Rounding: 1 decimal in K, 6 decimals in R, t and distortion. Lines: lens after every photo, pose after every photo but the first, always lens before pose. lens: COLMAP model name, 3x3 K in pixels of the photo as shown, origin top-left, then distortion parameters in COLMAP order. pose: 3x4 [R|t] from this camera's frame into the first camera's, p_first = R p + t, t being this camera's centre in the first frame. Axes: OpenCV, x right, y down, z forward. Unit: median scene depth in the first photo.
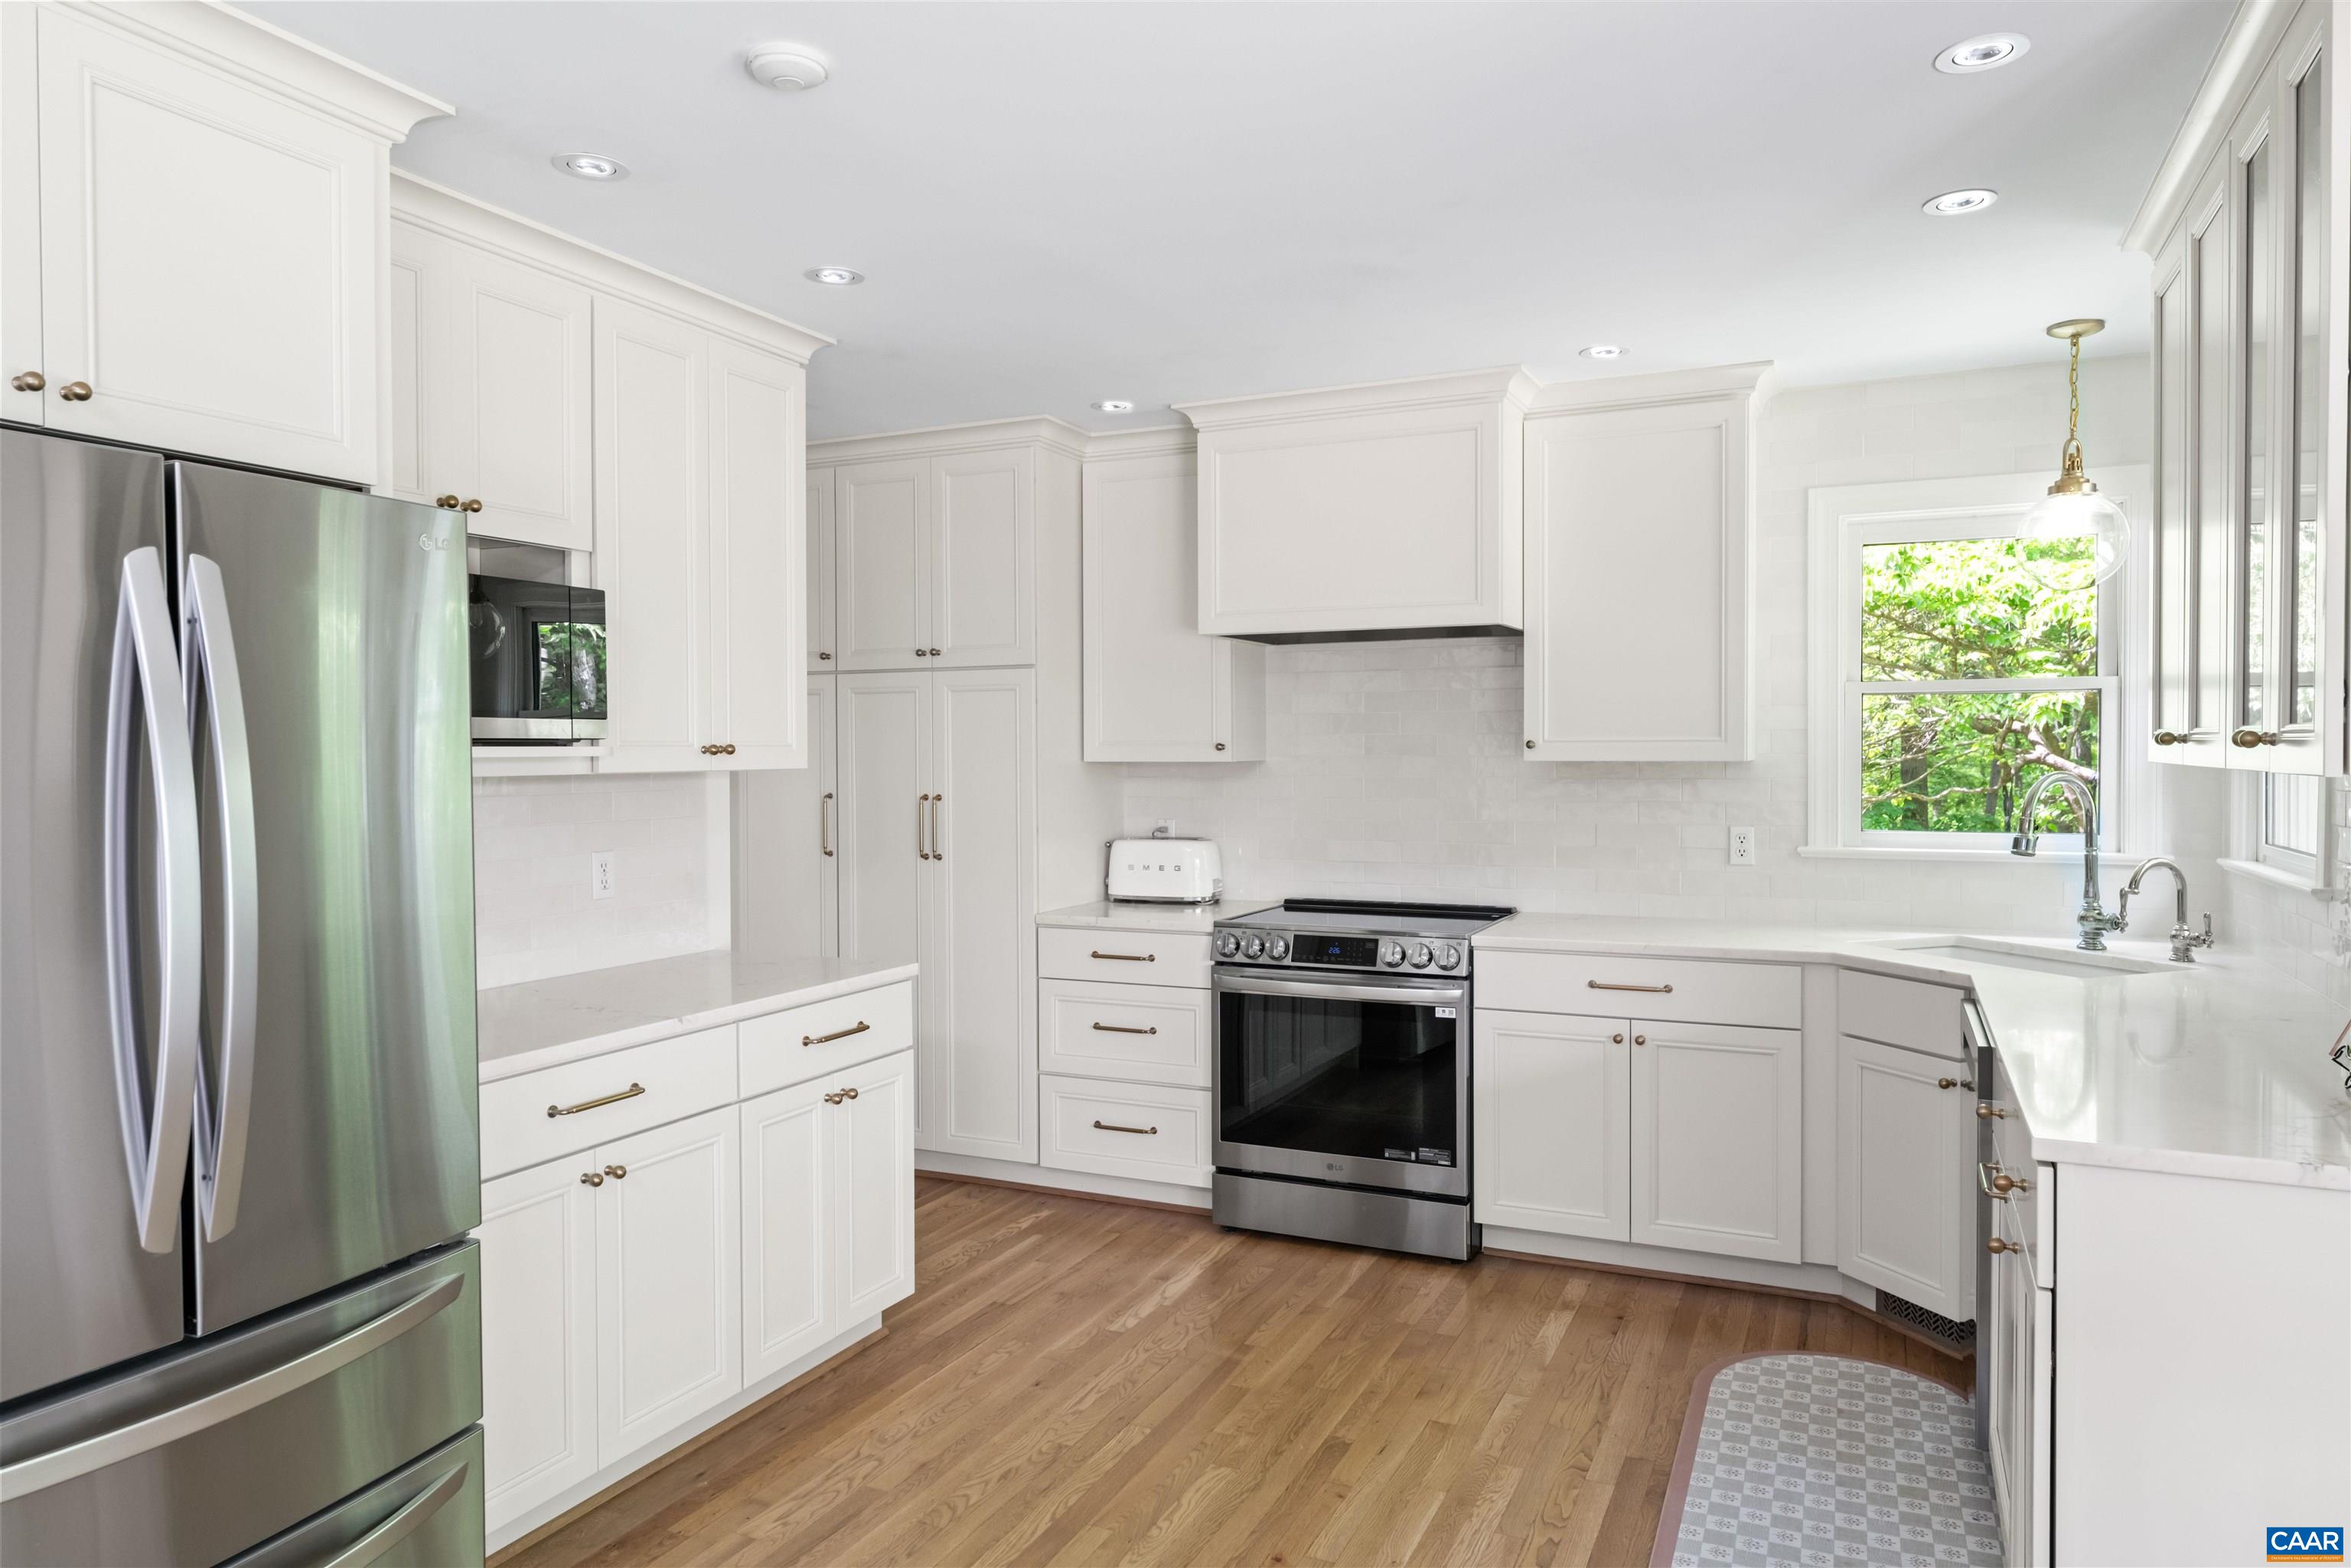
lens RADIAL K [[1506.2, 0, 1163.7], [0, 1506.2, 774.4], [0, 0, 1]] dist [-0.005525, -0.000039]
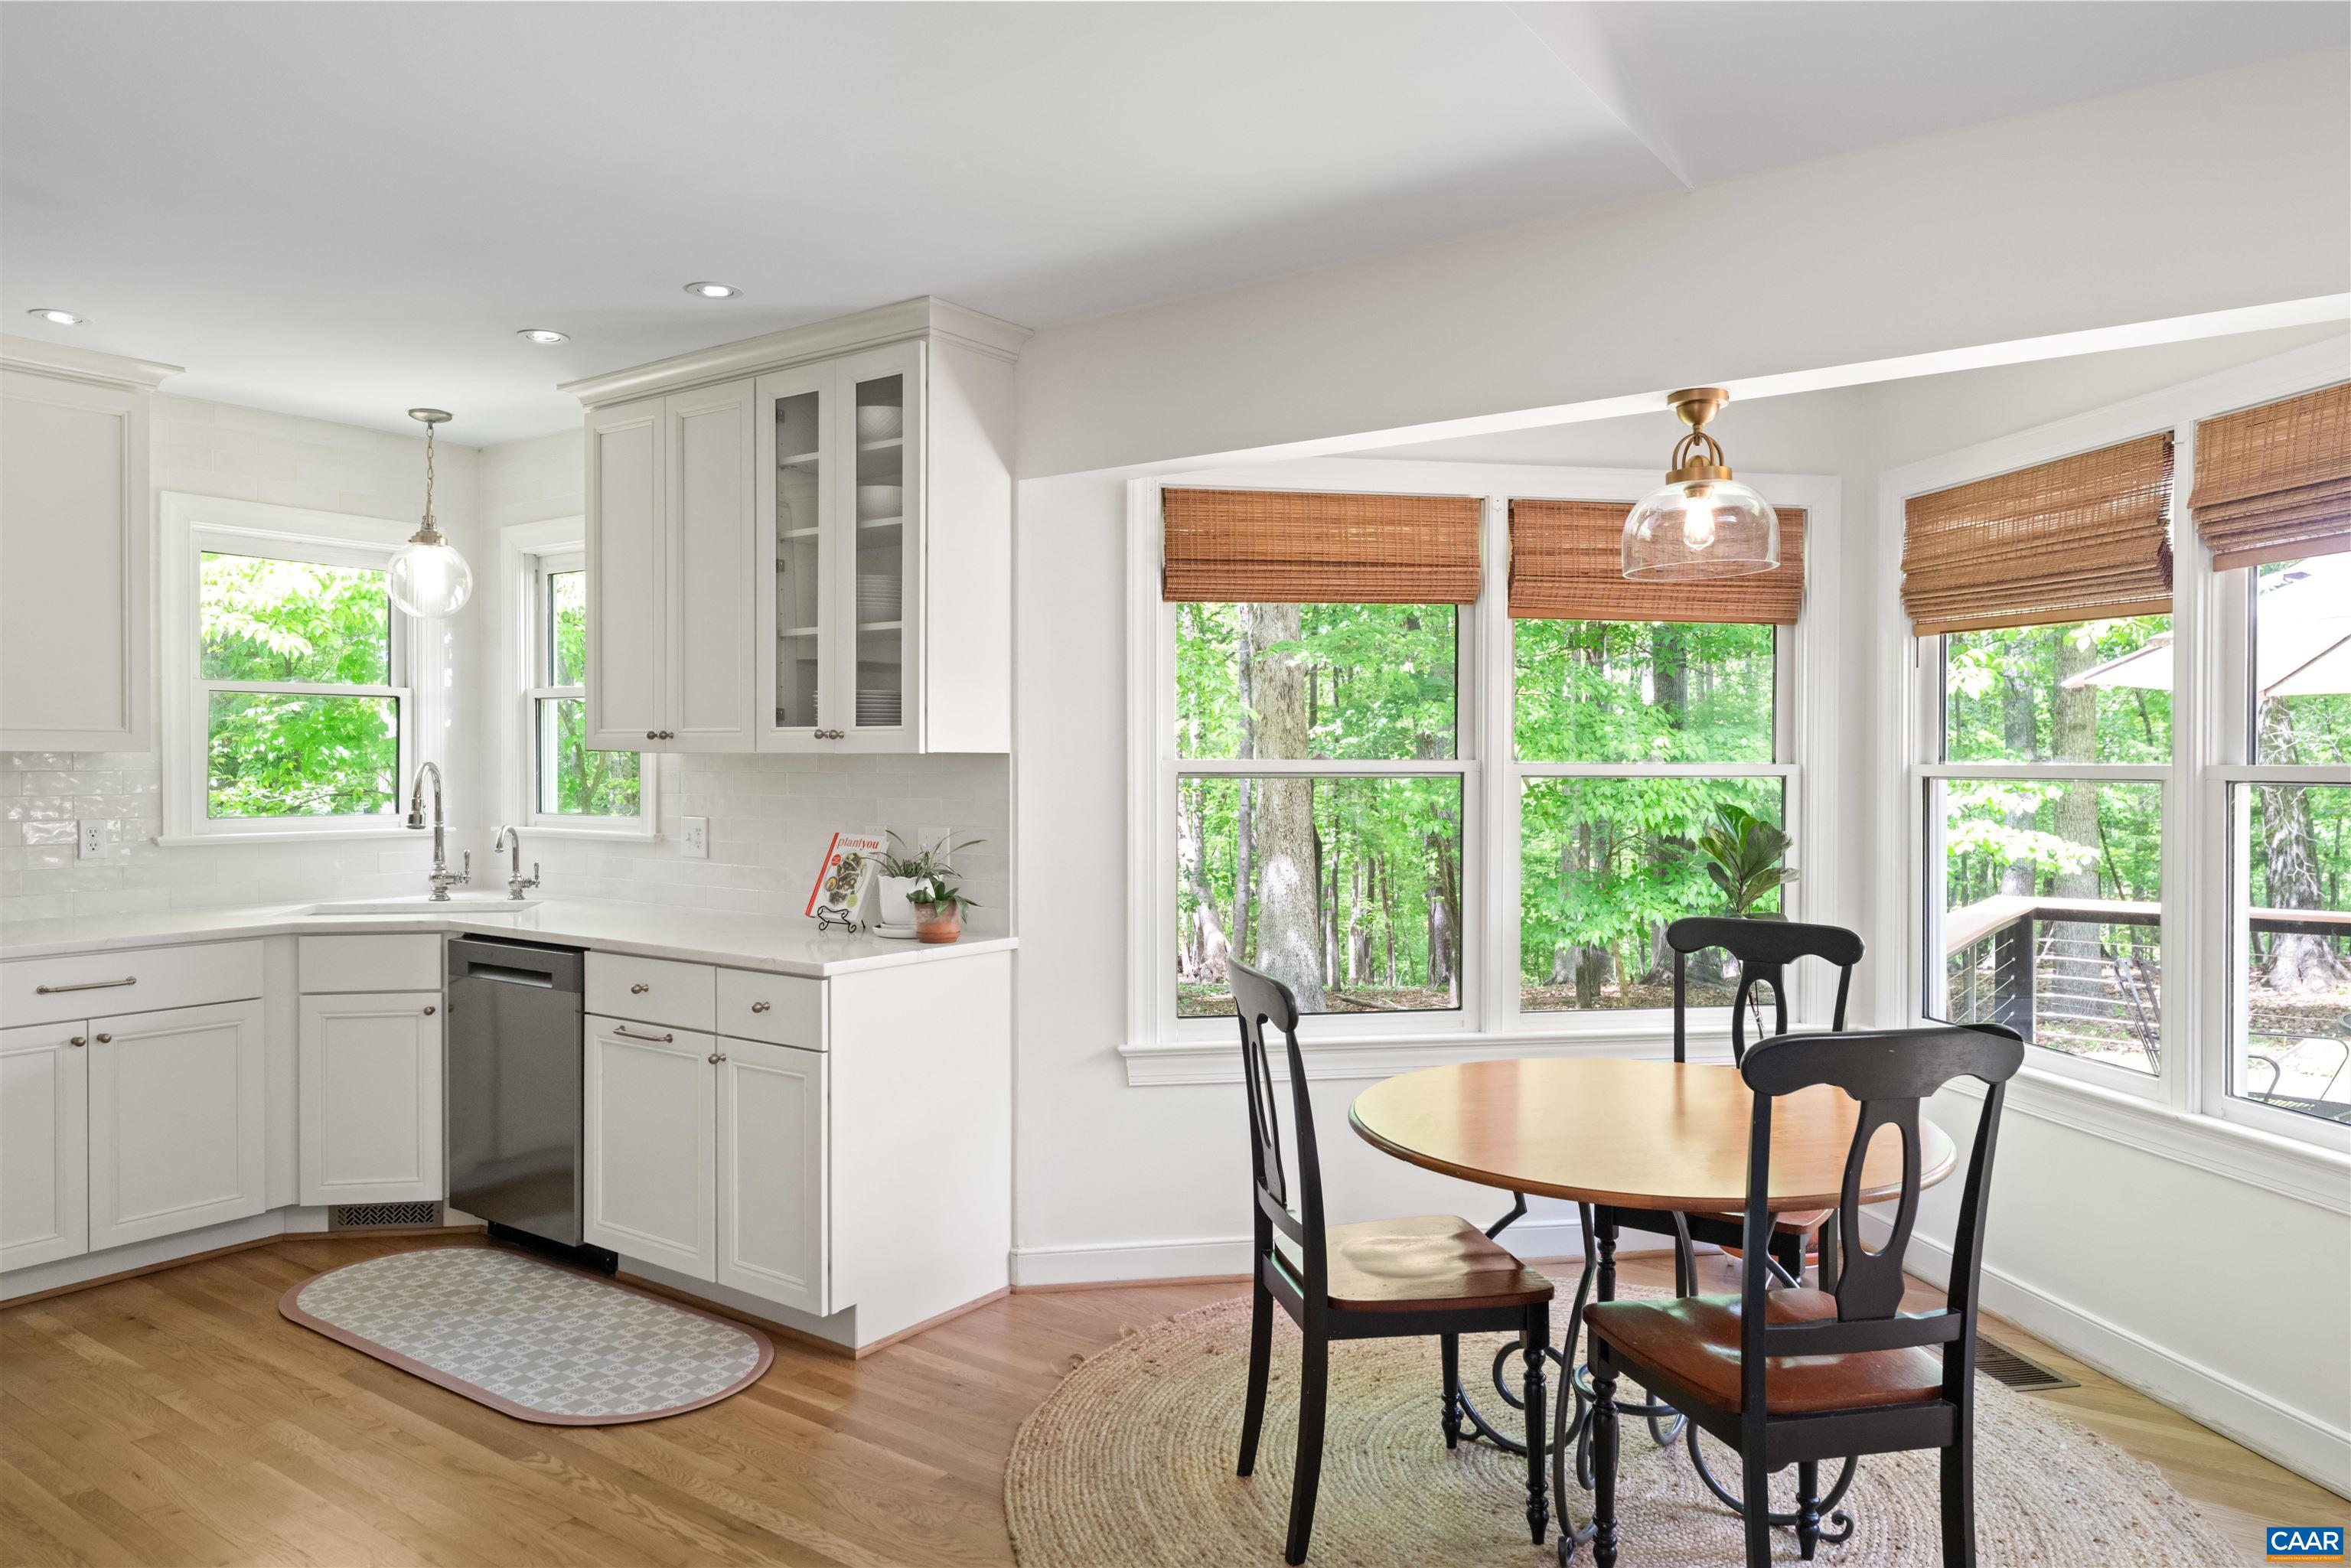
lens RADIAL K [[1506.2, 0, 1175.5], [0, 1506.2, 776.9], [0, 0, 1]] dist [-0.005525, -0.000039]
pose [[0.170239, -0.003616, 0.985396, -0.594133], [0.013445, 0.999909, 0.001346, 0.018889], [-0.985311, 0.013019, 0.170272, 0.176961]]
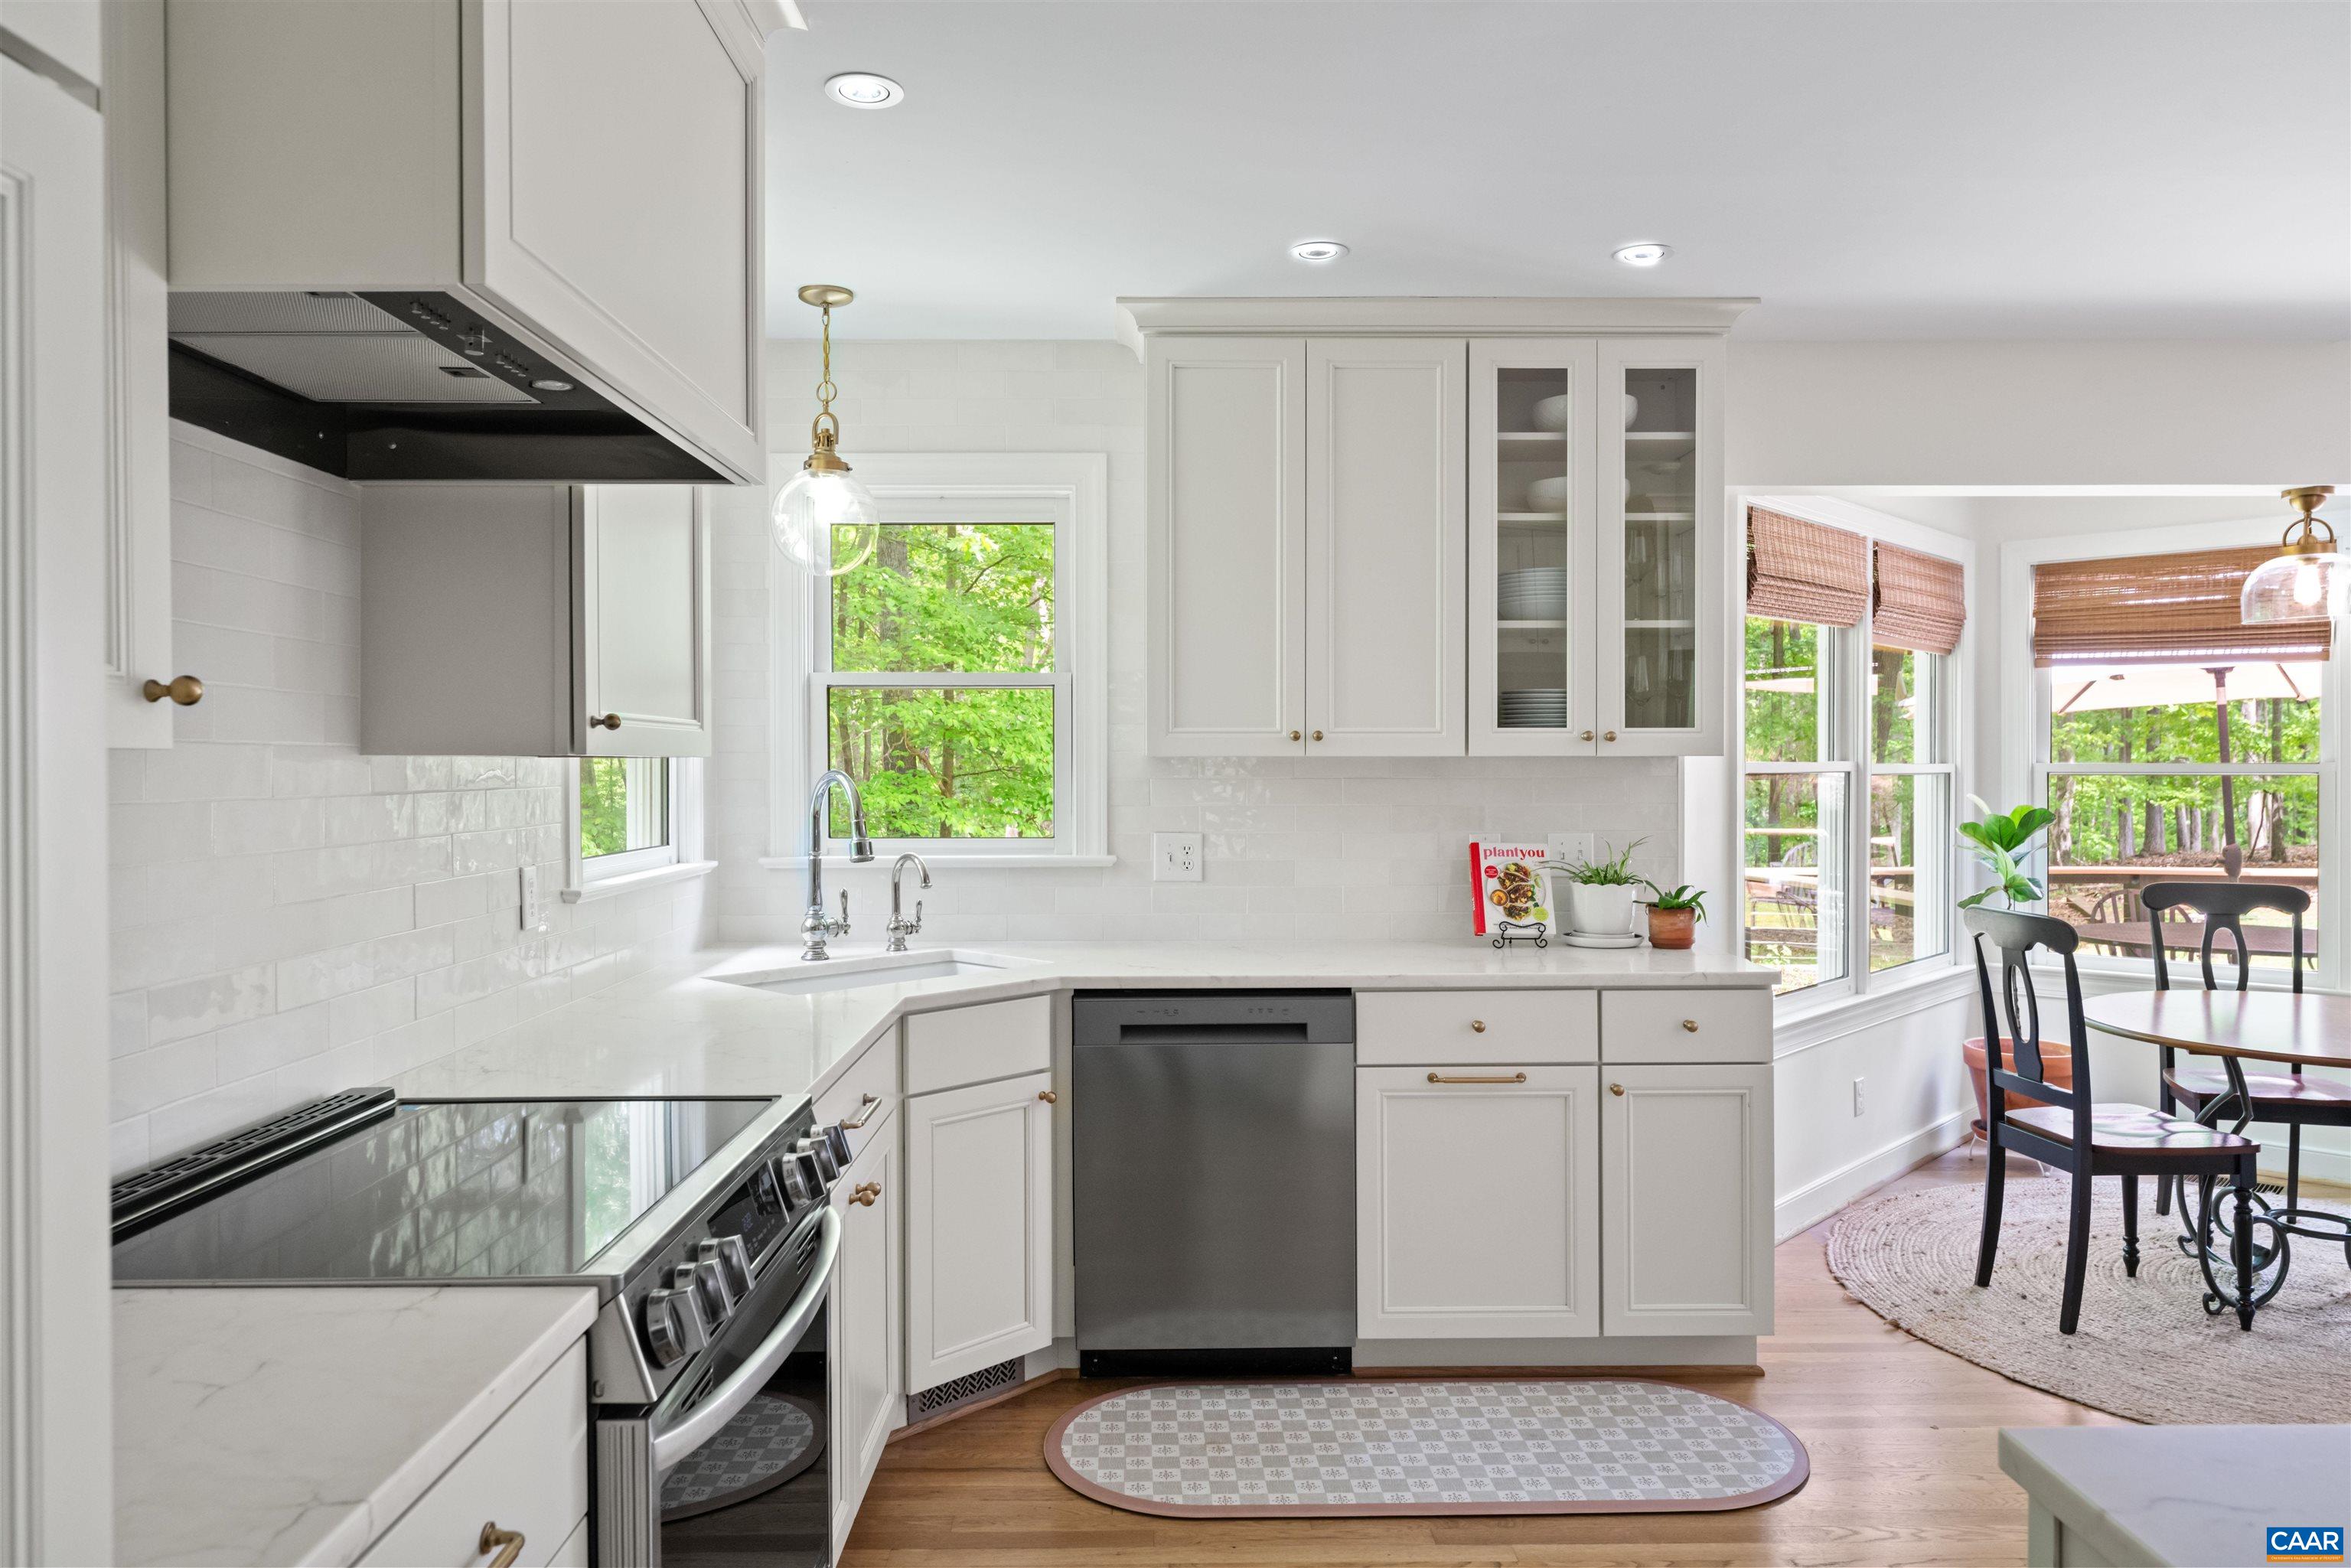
lens RADIAL K [[1533.4, 0, 1163.6], [0, 1533.4, 778.6], [0, 0, 1]] dist [-0.006546, 0.003364]
pose [[-0.435688, 0.002058, 0.900096, -0.372108], [0.021906, 0.999725, 0.008318, -0.000021], [-0.899831, 0.023341, -0.435613, 1.339601]]
